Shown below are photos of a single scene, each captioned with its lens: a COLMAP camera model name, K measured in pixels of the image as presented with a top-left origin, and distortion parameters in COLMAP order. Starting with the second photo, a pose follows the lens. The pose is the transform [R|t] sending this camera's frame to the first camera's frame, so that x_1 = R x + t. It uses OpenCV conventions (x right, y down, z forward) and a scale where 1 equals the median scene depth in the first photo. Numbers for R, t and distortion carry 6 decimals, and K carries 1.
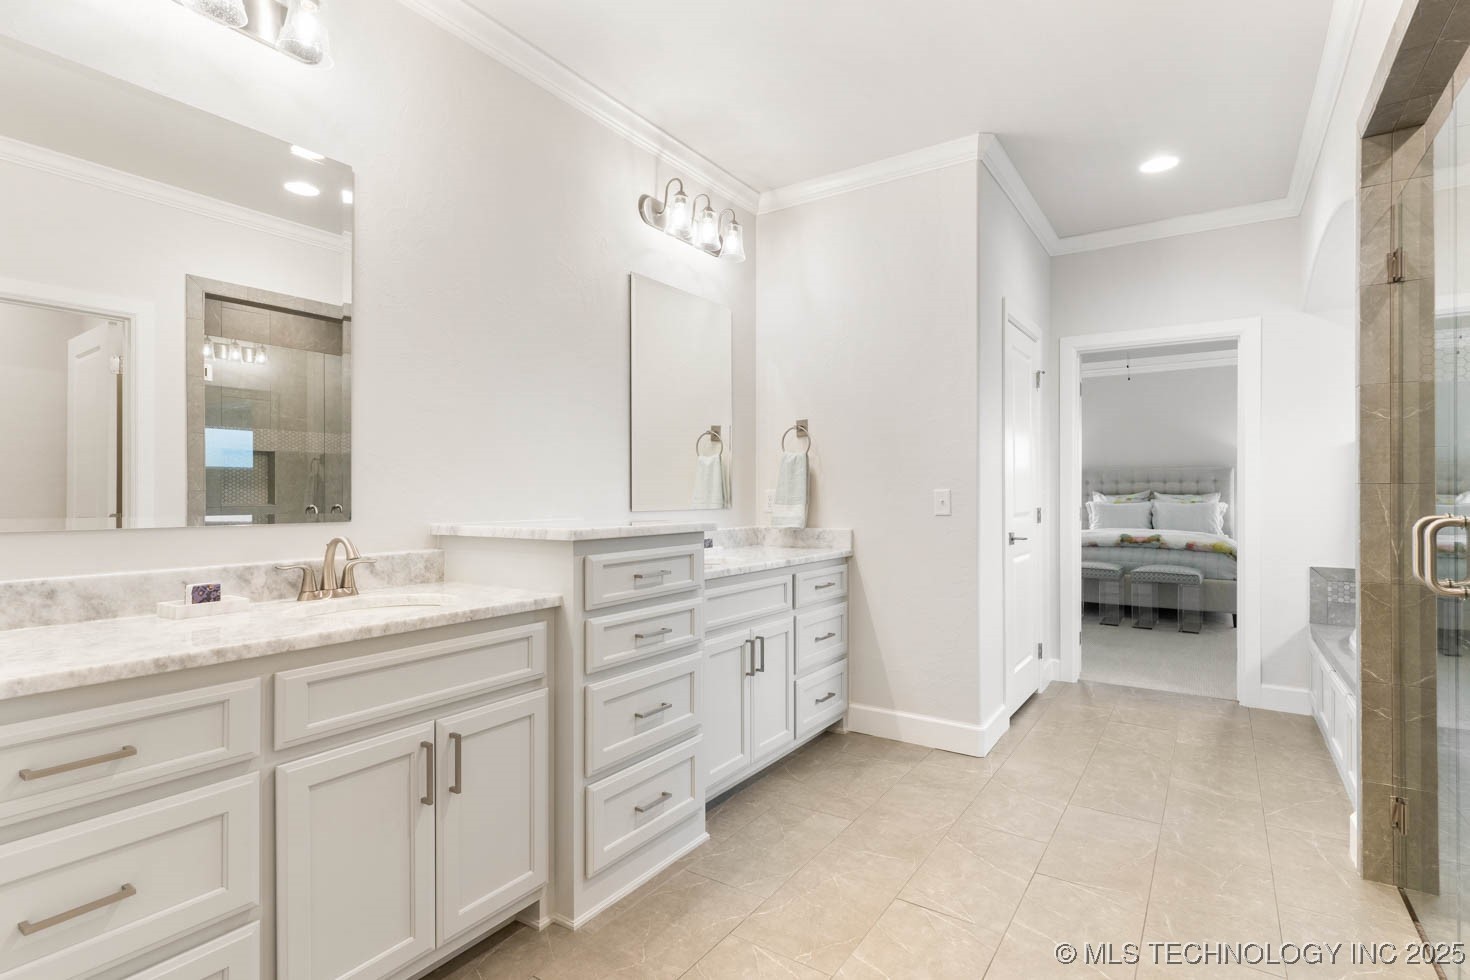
lens RADIAL K [[711.8, 0, 726.5], [0, 711.8, 496.3], [0, 0, 1]] dist [0.001277, -0.000310]
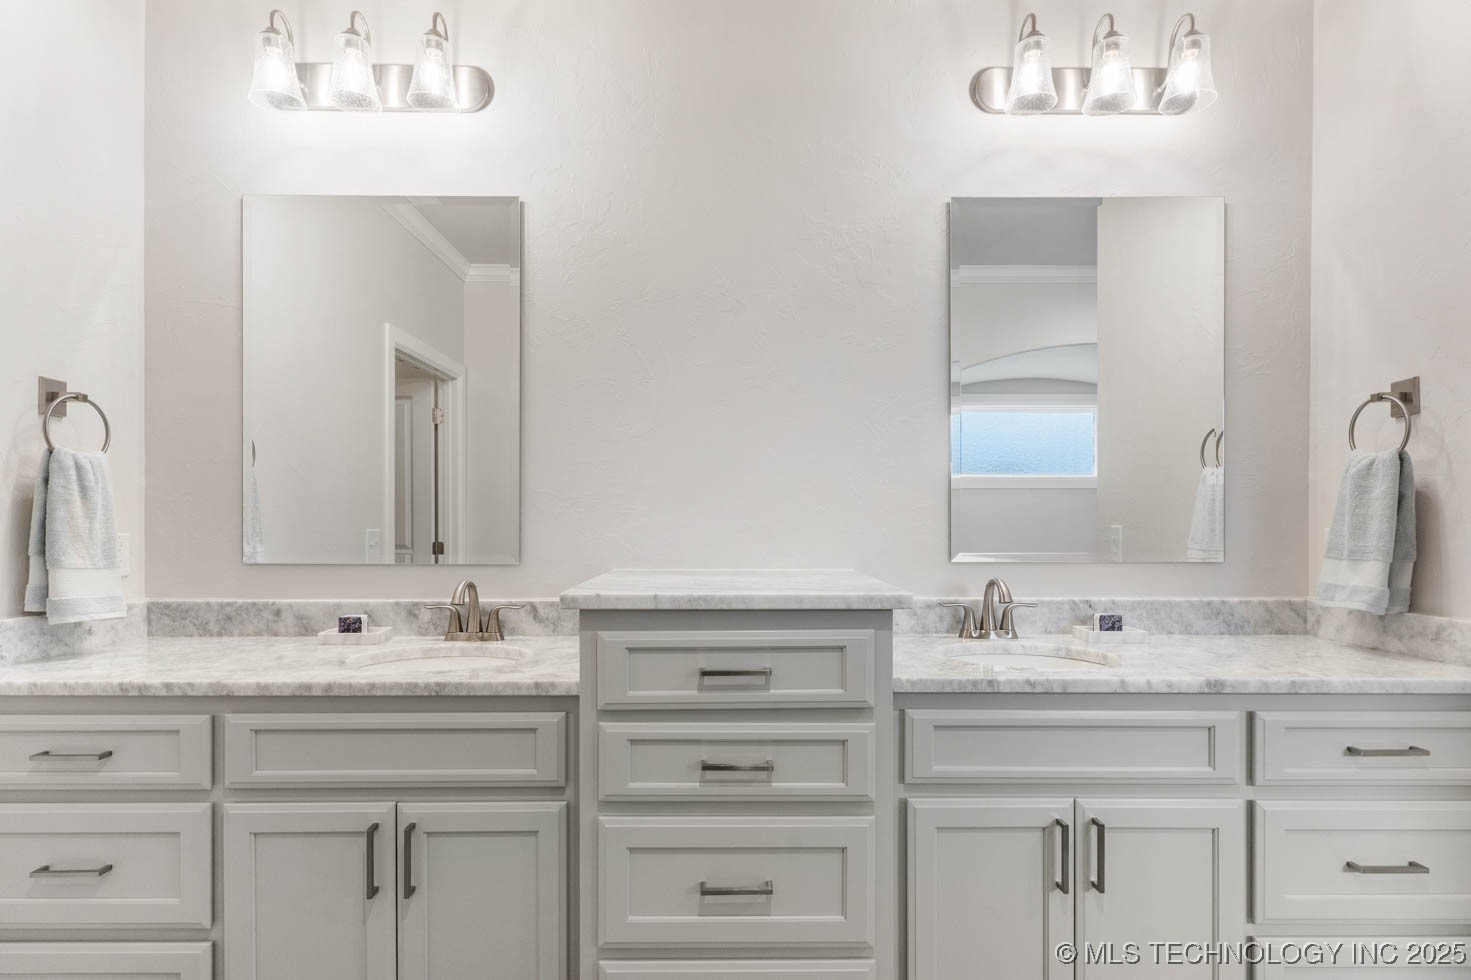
lens RADIAL K [[822.8, 0, 735.0], [0, 822.8, 467.2], [0, 0, 1]] dist [0.001280, -0.000924]
pose [[0.569035, -0.032646, -0.821665, 0.582034], [-0.002383, 0.999142, -0.041347, -0.050308], [0.822310, 0.025487, 0.568469, 0.645809]]
